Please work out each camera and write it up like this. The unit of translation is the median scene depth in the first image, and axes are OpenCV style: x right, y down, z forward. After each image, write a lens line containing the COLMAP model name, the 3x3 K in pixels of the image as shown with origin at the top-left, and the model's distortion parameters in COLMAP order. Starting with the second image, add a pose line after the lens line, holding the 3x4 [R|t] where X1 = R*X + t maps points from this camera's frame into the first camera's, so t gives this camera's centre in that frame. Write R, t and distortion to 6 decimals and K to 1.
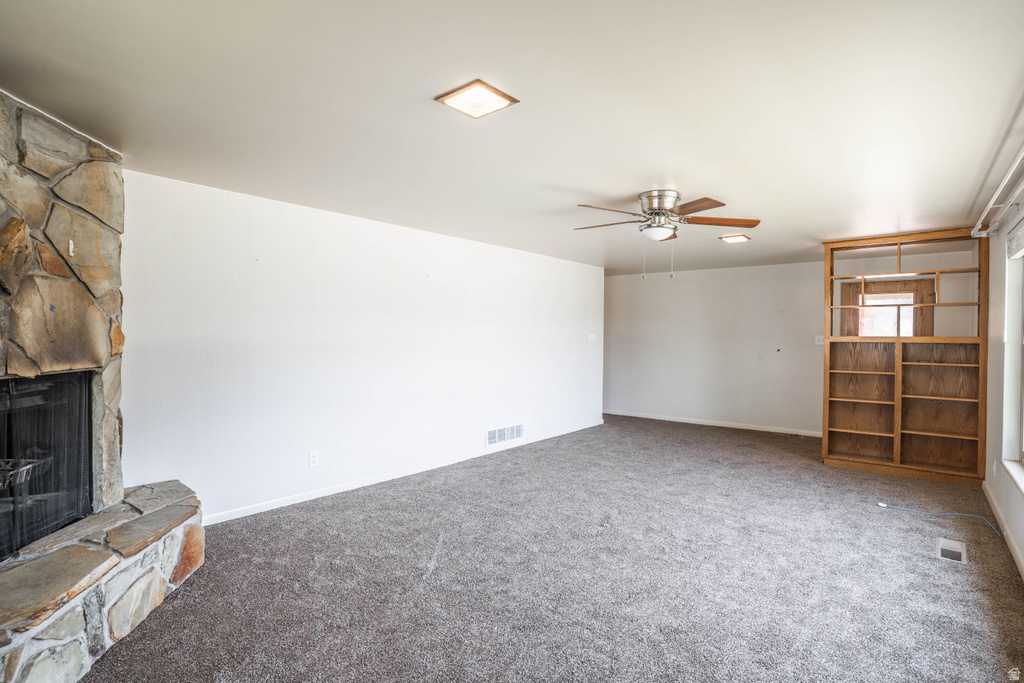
lens RADIAL K [[509.8, 0, 511.4], [0, 509.8, 339.6], [0, 0, 1]] dist [-0.058874, 0.024987]
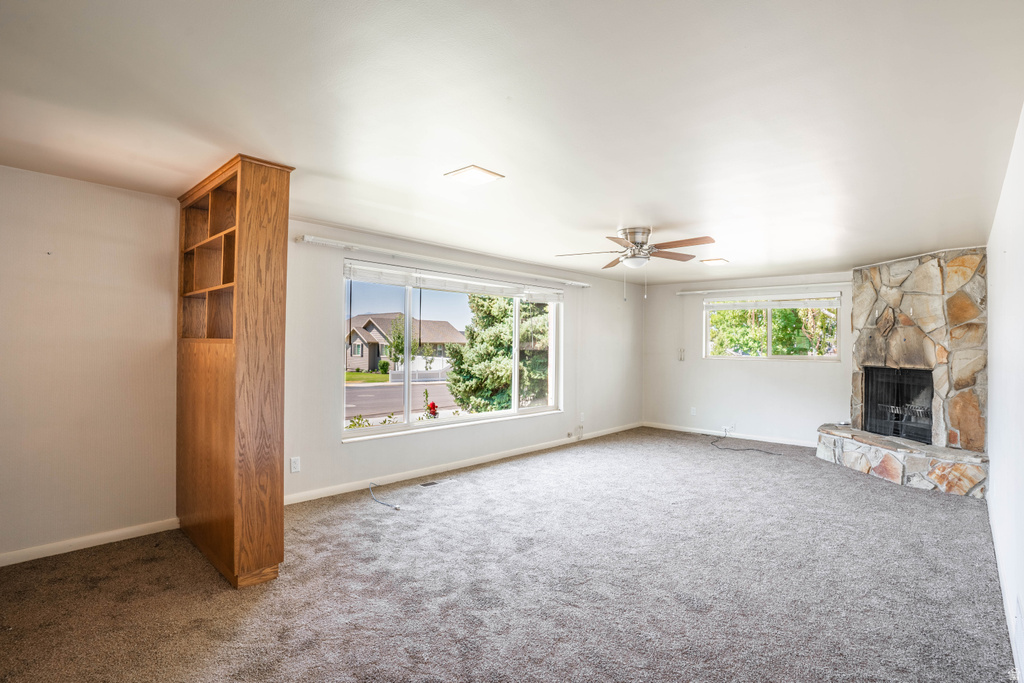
lens RADIAL K [[509.8, 0, 512.1], [0, 509.8, 341.8], [0, 0, 1]] dist [-0.058874, 0.024987]
pose [[-0.996141, -0.022311, 0.084886, 0.689695], [-0.023242, 0.999680, -0.010006, 0.010651], [-0.084635, -0.011940, -0.996340, 3.367796]]
